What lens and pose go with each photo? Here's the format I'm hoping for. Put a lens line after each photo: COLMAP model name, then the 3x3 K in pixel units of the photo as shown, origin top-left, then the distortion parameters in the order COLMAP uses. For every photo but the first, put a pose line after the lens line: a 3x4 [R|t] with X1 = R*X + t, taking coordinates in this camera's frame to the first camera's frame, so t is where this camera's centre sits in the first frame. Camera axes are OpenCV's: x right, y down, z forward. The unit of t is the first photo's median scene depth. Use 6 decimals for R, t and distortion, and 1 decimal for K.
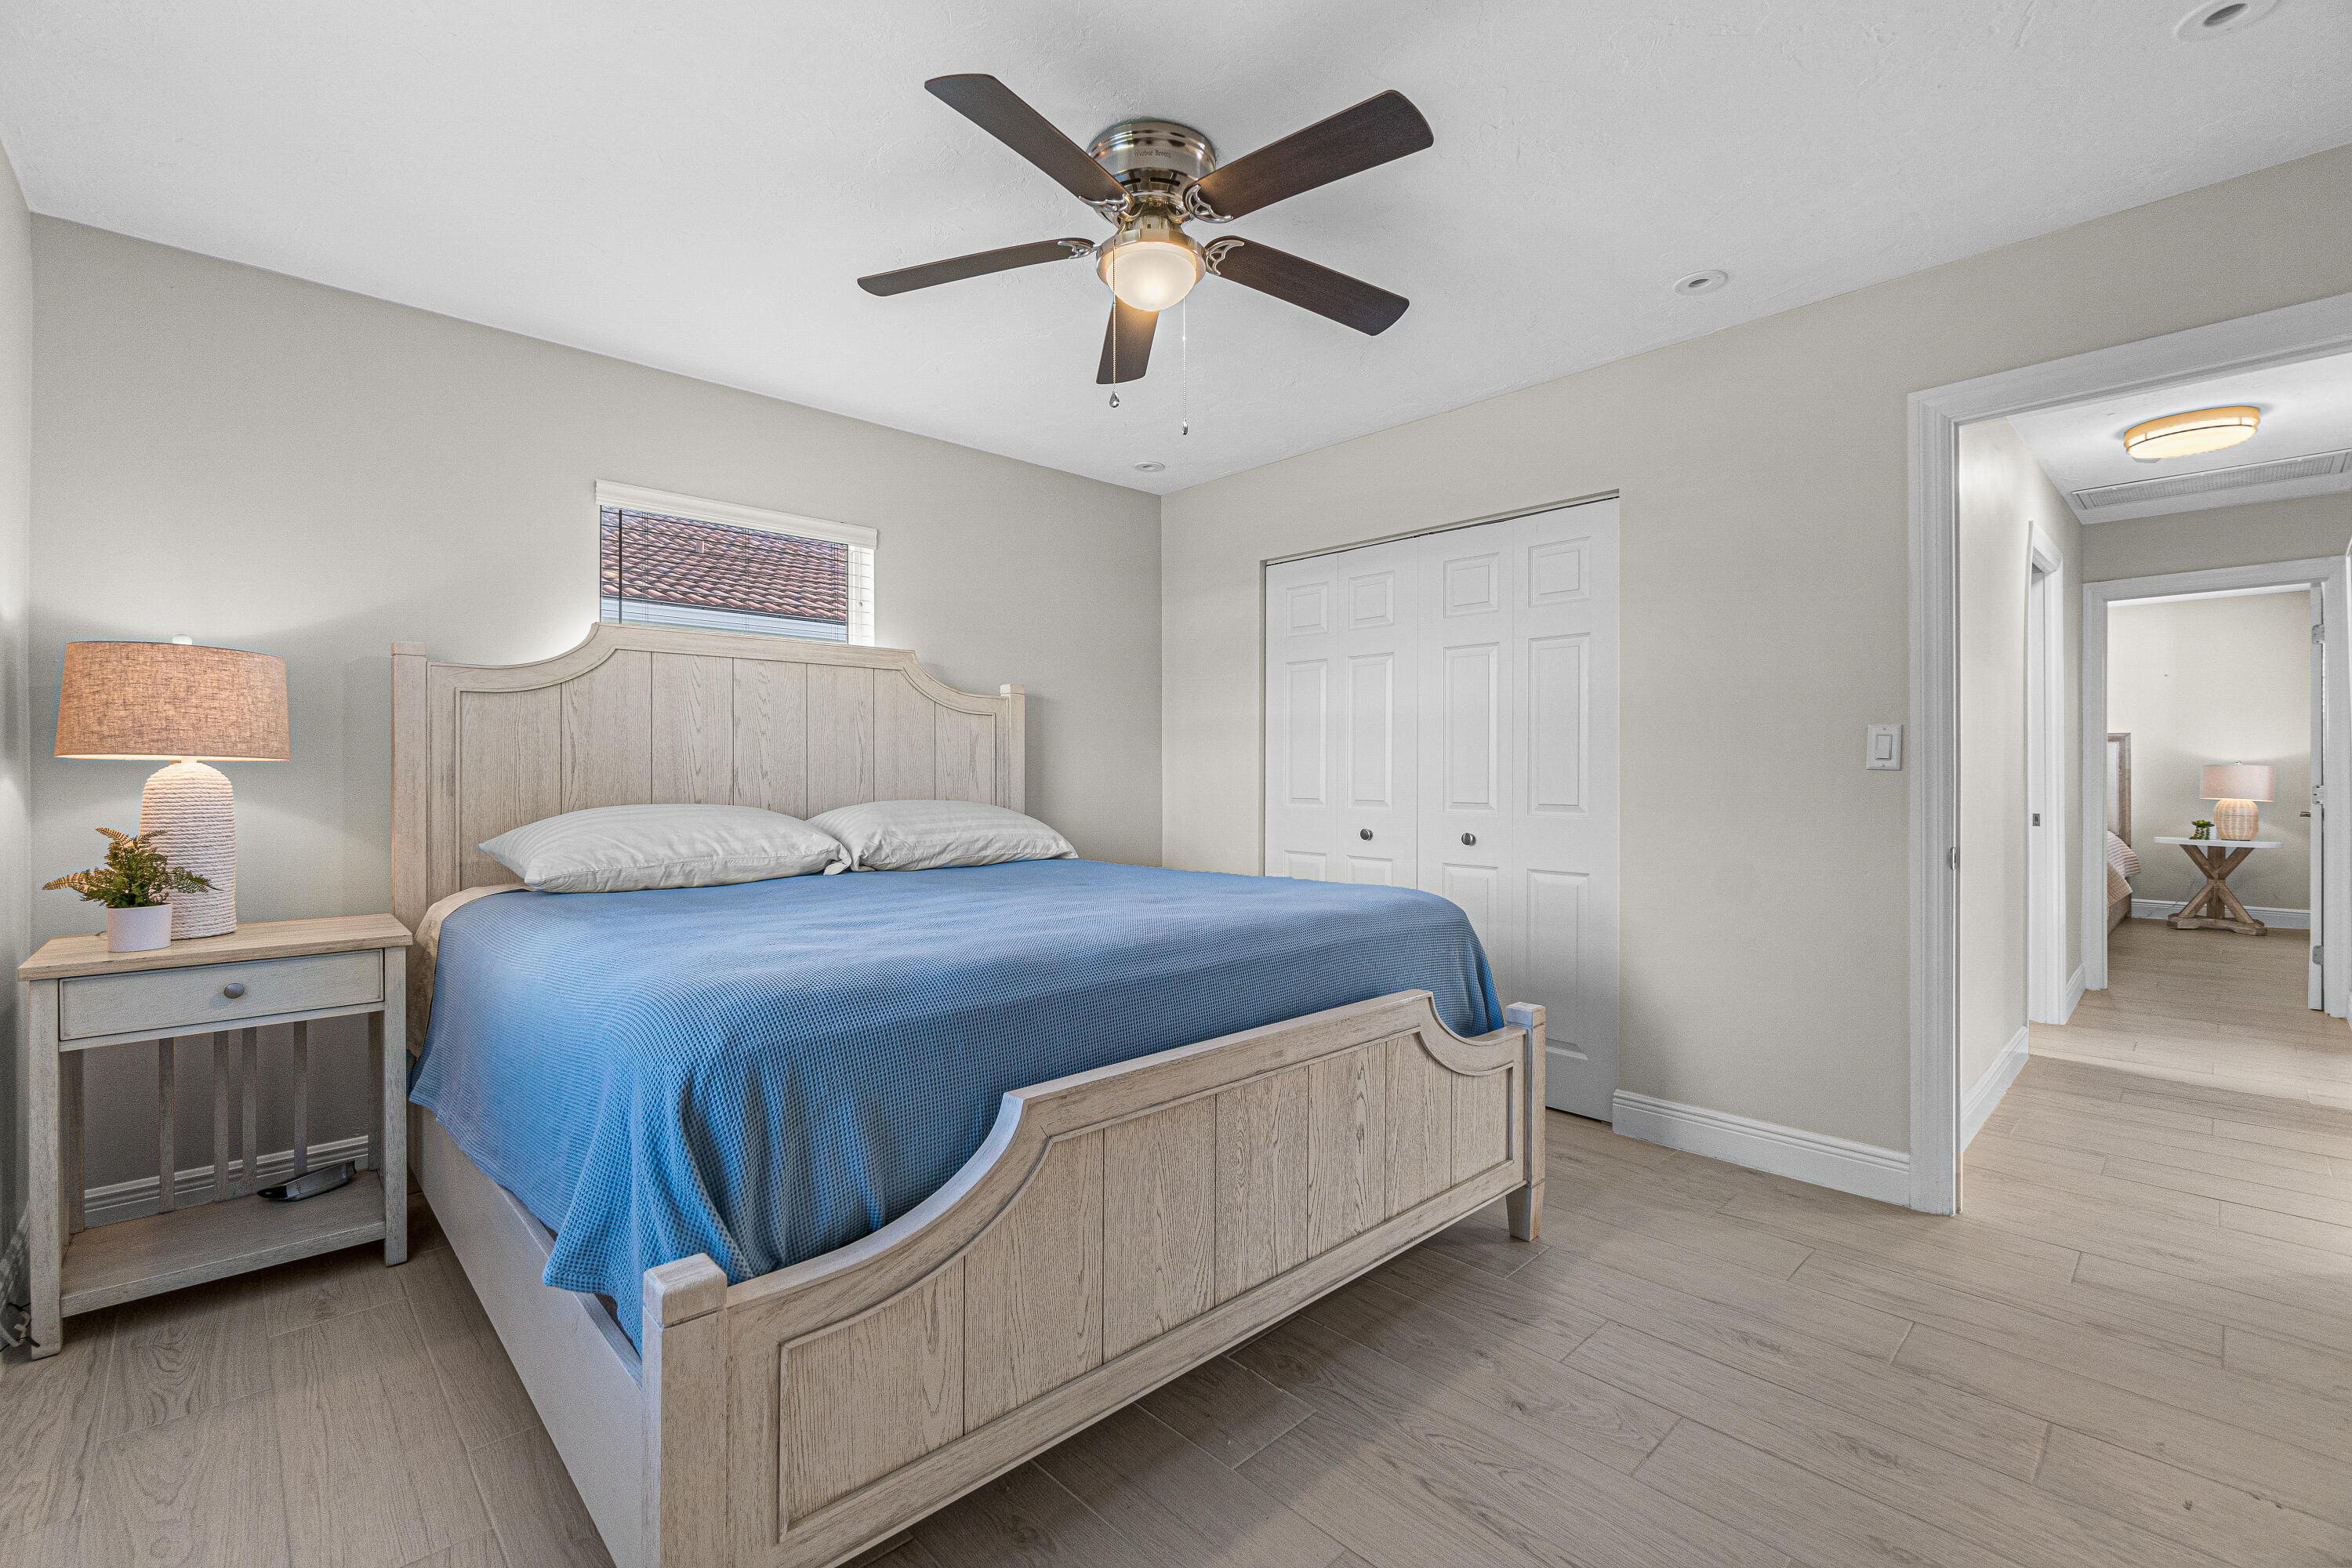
lens RADIAL K [[990.3, 0, 1176.0], [0, 990.3, 784.0], [0, 0, 1]] dist [-0.006761, 0.000140]
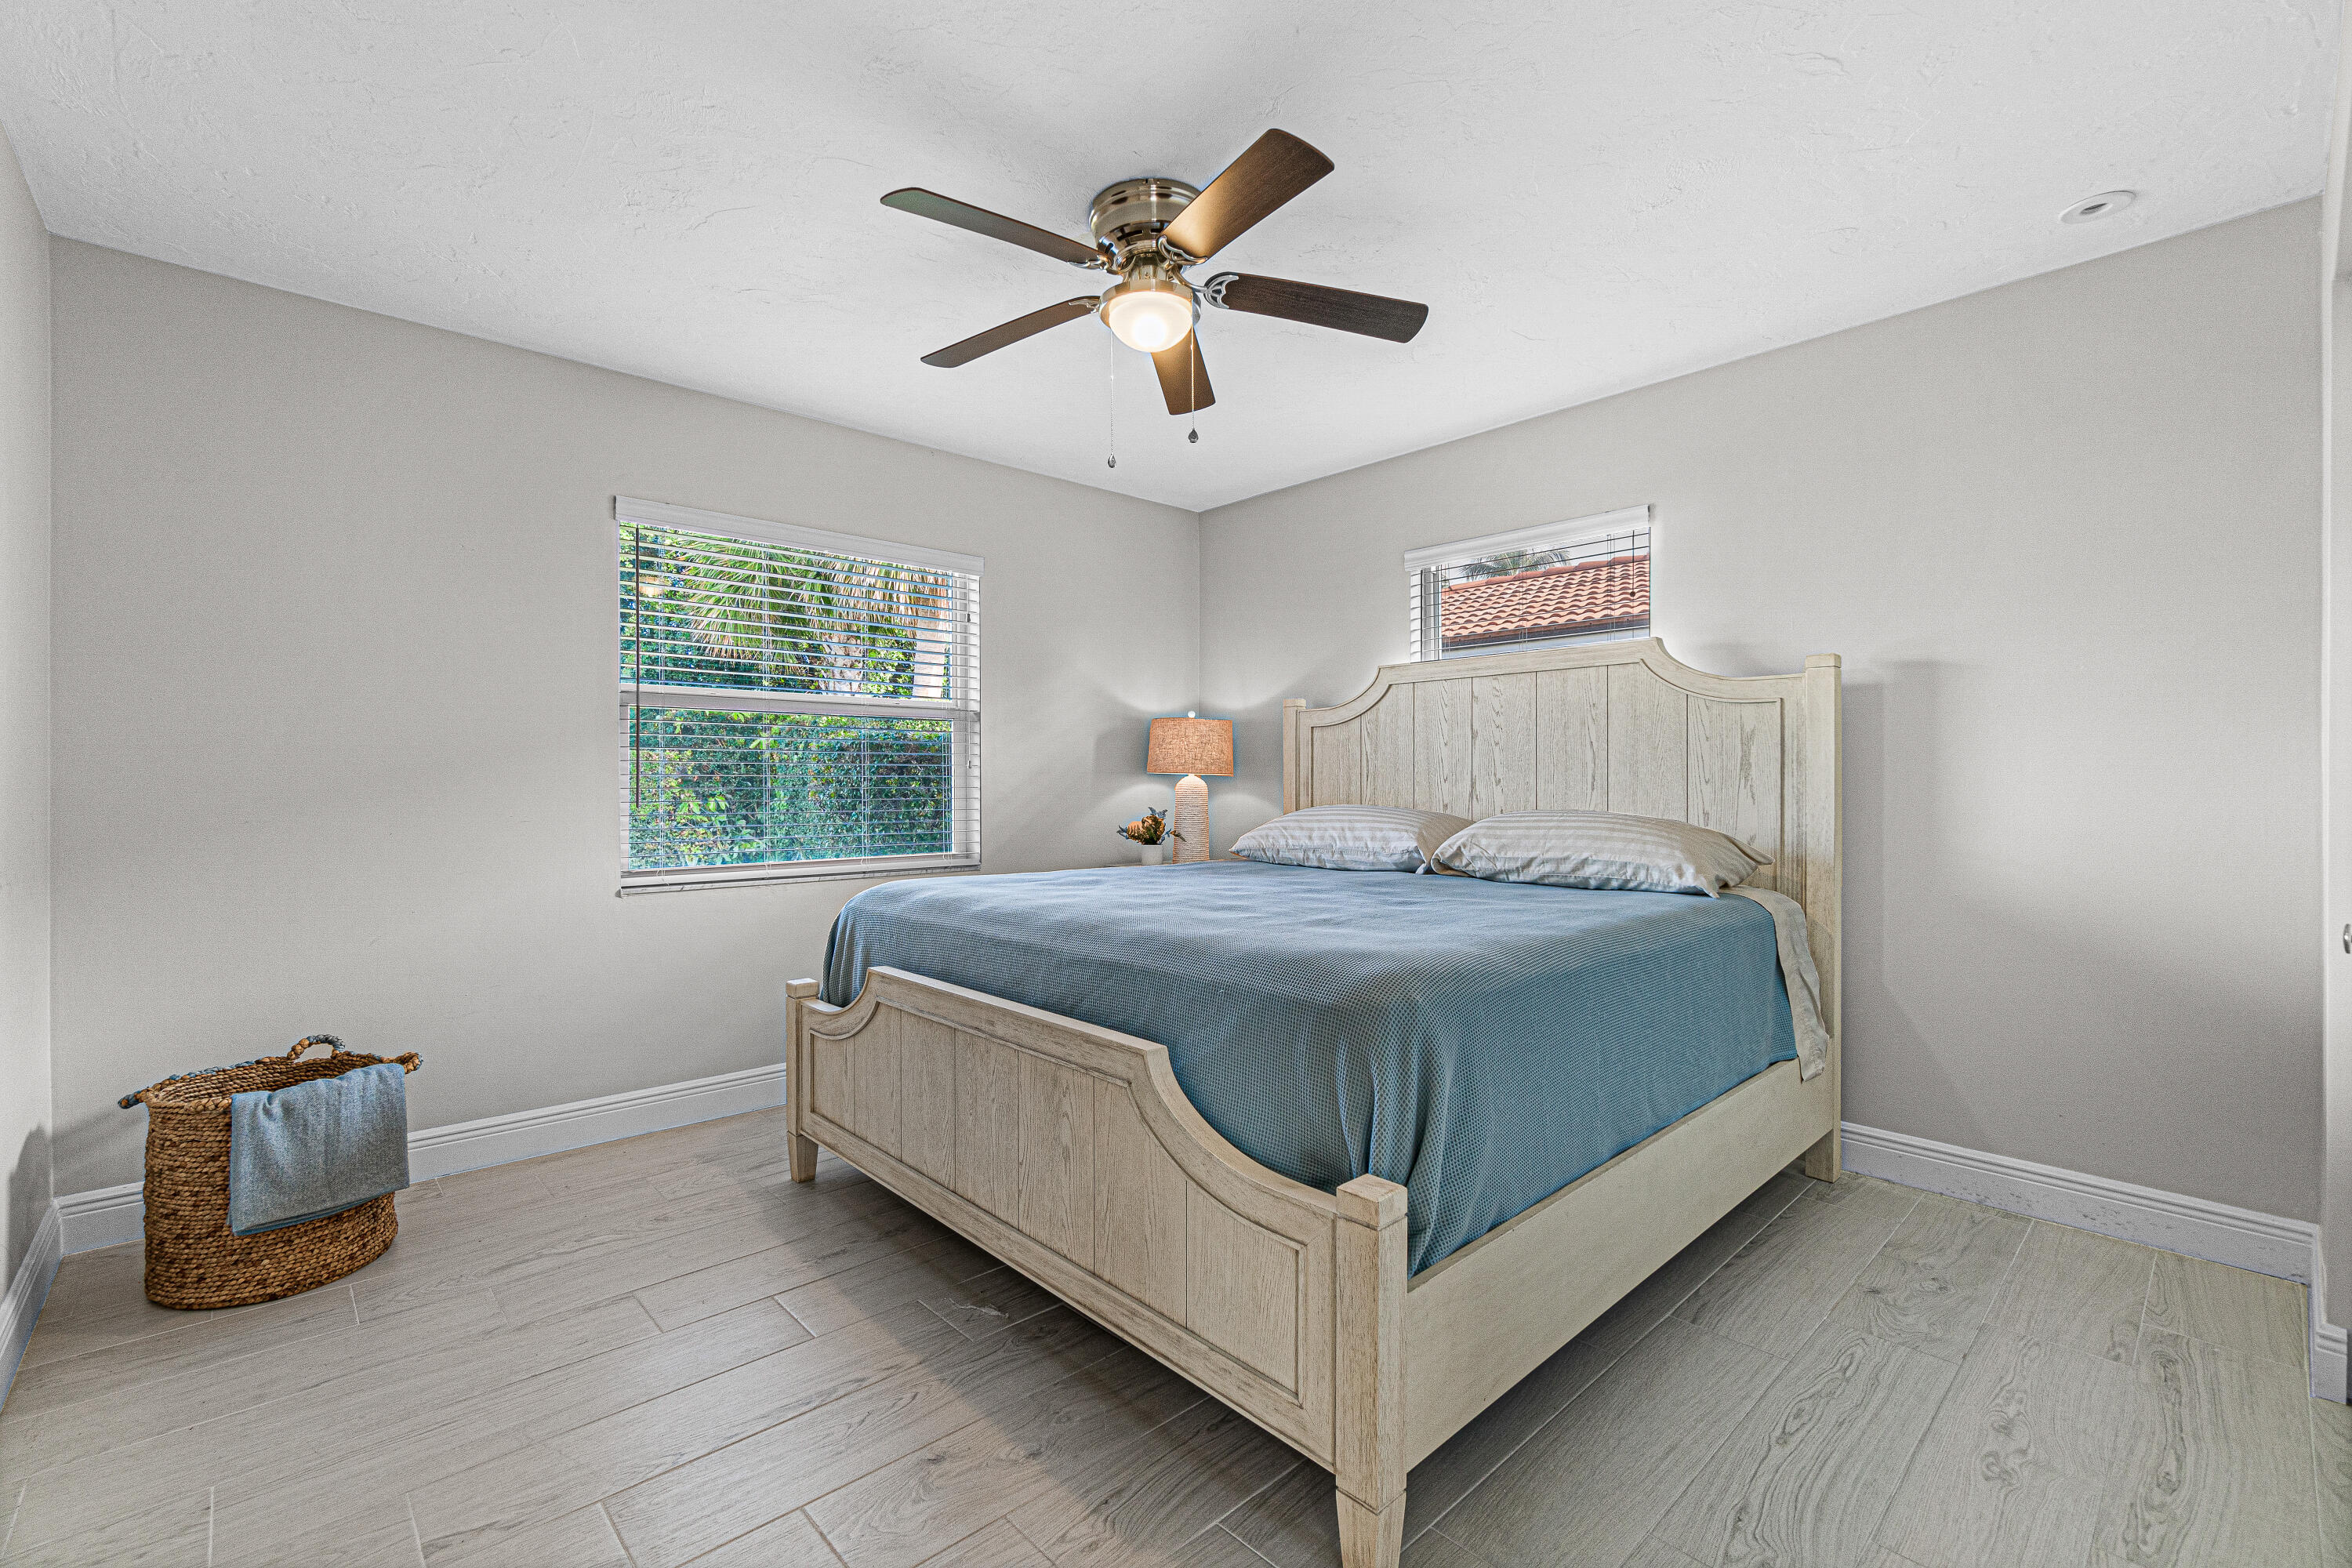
lens RADIAL K [[1016.2, 0, 1155.8], [0, 1016.2, 772.4], [0, 0, 1]] dist [0.000266, 0.000388]
pose [[-0.011762, -0.007984, -0.999899, 1.144953], [-0.006897, 0.999945, -0.007904, -0.013764], [0.999907, 0.006803, -0.011816, 1.058751]]
